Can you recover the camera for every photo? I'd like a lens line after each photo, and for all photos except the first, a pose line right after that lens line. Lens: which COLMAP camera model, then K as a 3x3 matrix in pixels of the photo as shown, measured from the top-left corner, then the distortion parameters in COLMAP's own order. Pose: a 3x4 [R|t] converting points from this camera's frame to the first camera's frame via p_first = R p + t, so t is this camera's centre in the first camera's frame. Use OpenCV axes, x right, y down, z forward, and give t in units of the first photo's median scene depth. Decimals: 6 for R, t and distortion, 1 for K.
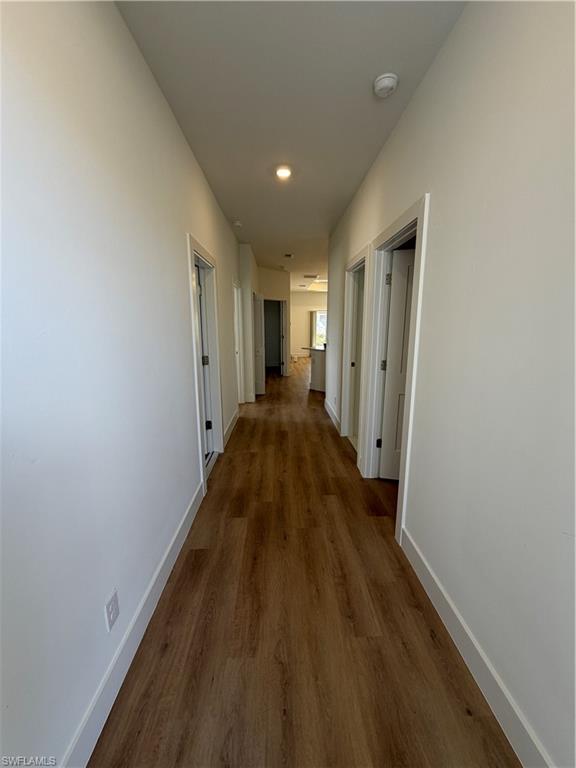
lens RADIAL K [[306.1, 0, 287.1], [0, 306.1, 381.2], [0, 0, 1]] dist [-0.001138, 0.000502]
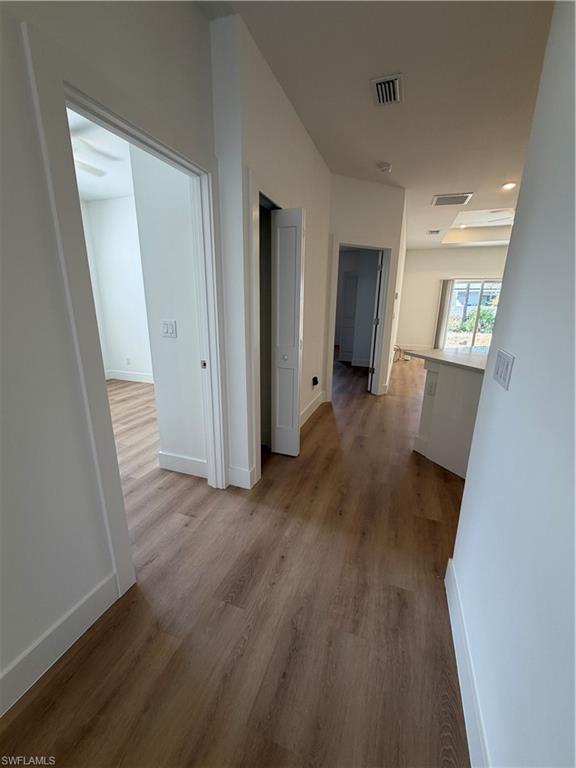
lens RADIAL K [[306.1, 0, 287.1], [0, 306.1, 381.2], [0, 0, 1]] dist [-0.001138, 0.000502]
pose [[0.926154, 0.113391, -0.359695, 0.043790], [-0.087961, 0.992374, 0.086353, -0.074579], [0.366744, -0.048337, 0.929065, 0.453012]]
